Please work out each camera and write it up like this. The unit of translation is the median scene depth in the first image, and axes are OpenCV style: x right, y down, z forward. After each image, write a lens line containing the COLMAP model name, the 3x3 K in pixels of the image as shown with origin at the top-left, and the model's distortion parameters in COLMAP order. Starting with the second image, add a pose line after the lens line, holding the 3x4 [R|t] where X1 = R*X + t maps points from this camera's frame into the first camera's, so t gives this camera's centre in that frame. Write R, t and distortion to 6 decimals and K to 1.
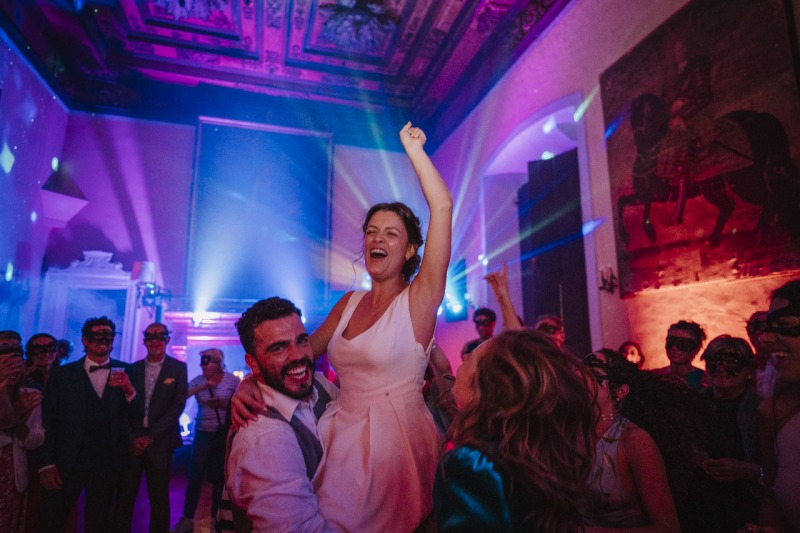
lens RADIAL K [[453.6, 0, 395.9], [0, 453.6, 267.7], [0, 0, 1]] dist [-0.028461, 0.018196]
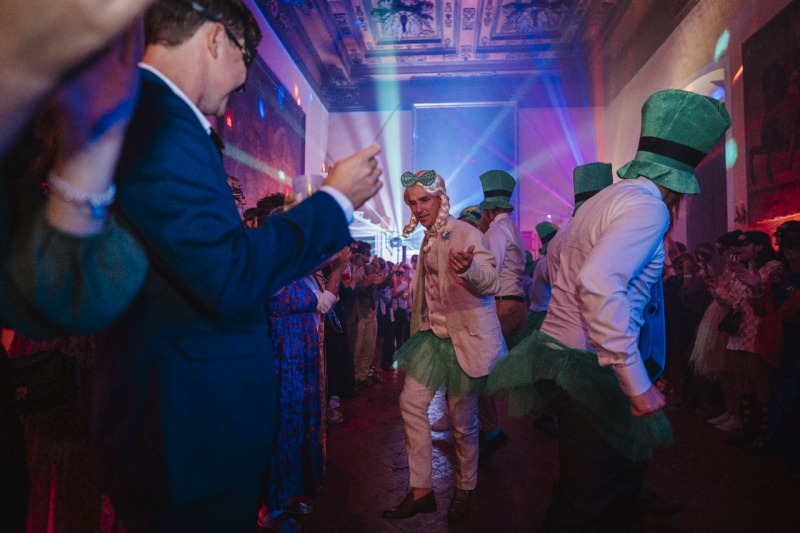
lens RADIAL K [[453.6, 0, 399.9], [0, 453.6, 269.0], [0, 0, 1]] dist [-0.028461, 0.018196]
pose [[0.924241, -0.011143, -0.381648, 0.039336], [0.060717, 0.991144, 0.118101, -0.018064], [0.376952, -0.132326, 0.916732, -0.401834]]
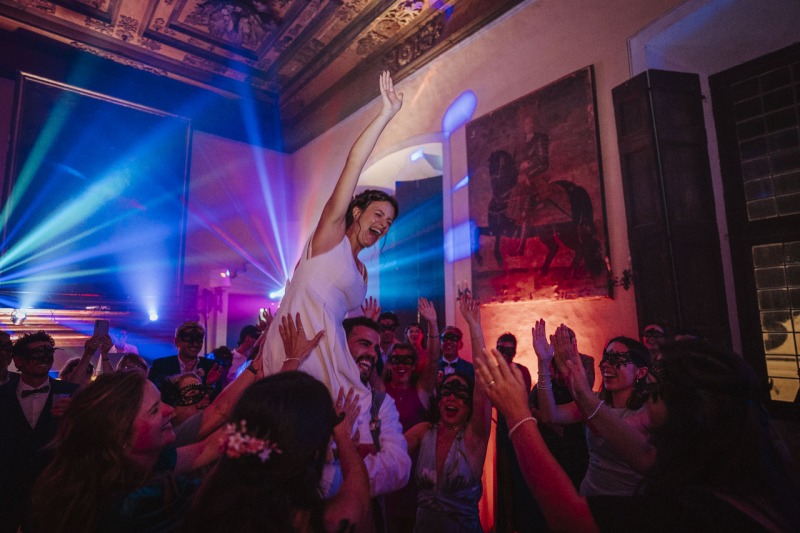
lens RADIAL K [[453.6, 0, 397.8], [0, 453.6, 267.5], [0, 0, 1]] dist [-0.028461, 0.018196]
pose [[0.922172, 0.046305, 0.383999, -0.127441], [-0.057080, 0.998230, 0.016705, -0.036722], [-0.382546, -0.037324, 0.923182, -0.058743]]
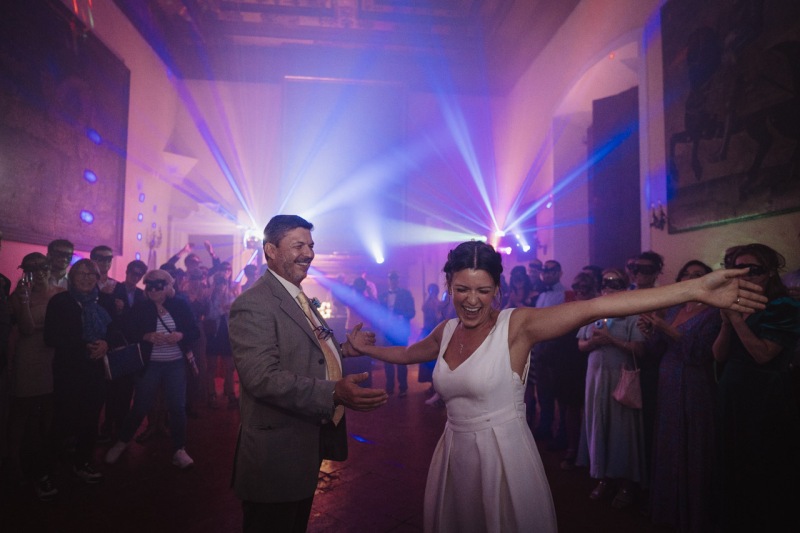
lens RADIAL K [[453.6, 0, 403.8], [0, 453.6, 267.1], [0, 0, 1]] dist [-0.028461, 0.018196]
pose [[0.983835, -0.003222, -0.179048, 0.055176], [0.024603, 0.992789, 0.117320, 0.004199], [0.177379, -0.119829, 0.976820, -0.092992]]
